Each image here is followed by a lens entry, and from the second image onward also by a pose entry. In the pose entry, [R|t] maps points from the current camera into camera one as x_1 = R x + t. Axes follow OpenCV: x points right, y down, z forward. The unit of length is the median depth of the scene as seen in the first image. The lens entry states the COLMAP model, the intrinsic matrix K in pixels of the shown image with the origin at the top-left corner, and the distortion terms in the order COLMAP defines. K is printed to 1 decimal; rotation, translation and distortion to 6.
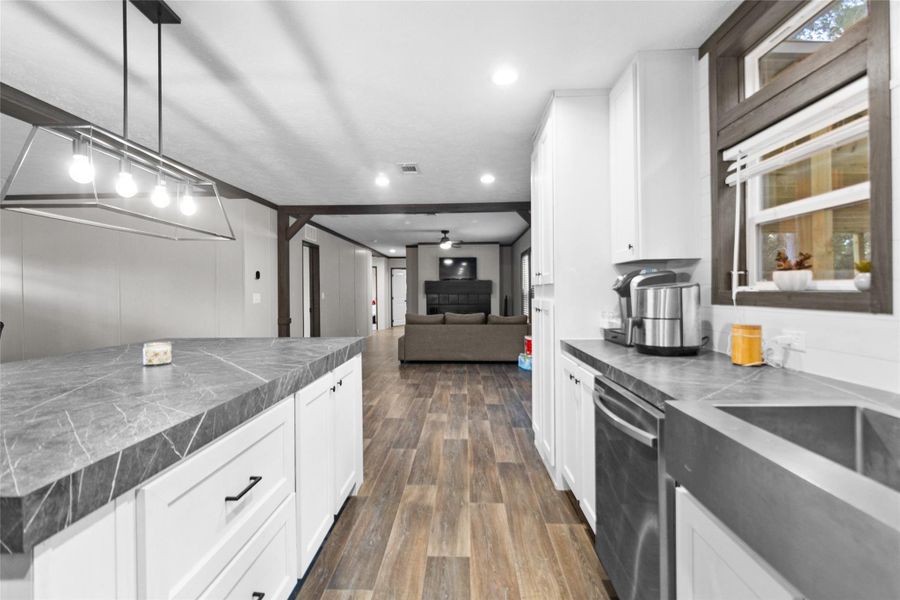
lens RADIAL K [[415.0, 0, 450.1], [0, 415.0, 293.1], [0, 0, 1]] dist [0.008336, -0.000746]
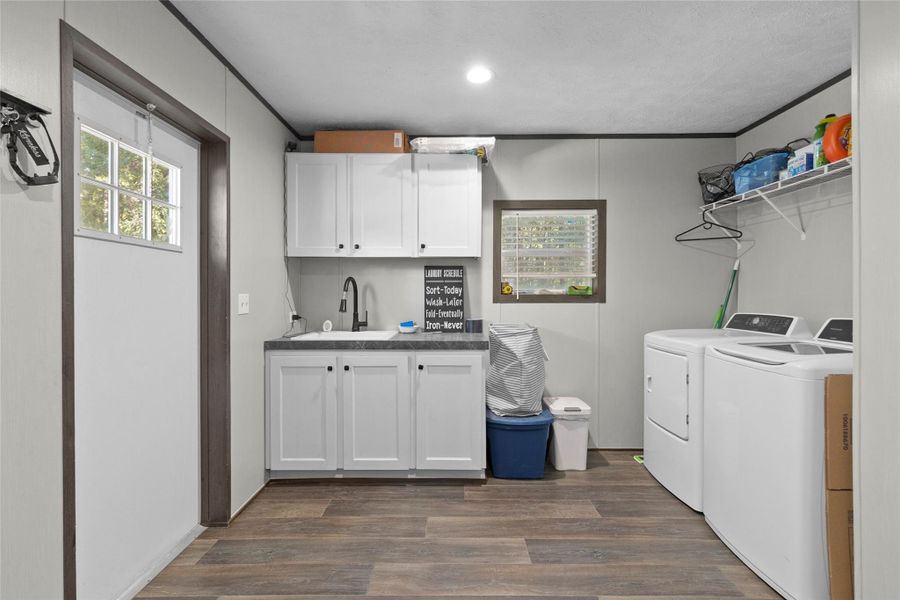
lens RADIAL K [[415.0, 0, 448.4], [0, 415.0, 297.9], [0, 0, 1]] dist [0.008336, -0.000746]
pose [[-0.014149, 0.008198, 0.999866, -0.932256], [0.008152, 0.999934, -0.008083, 0.018364], [-0.999867, 0.008037, -0.014215, 1.096350]]
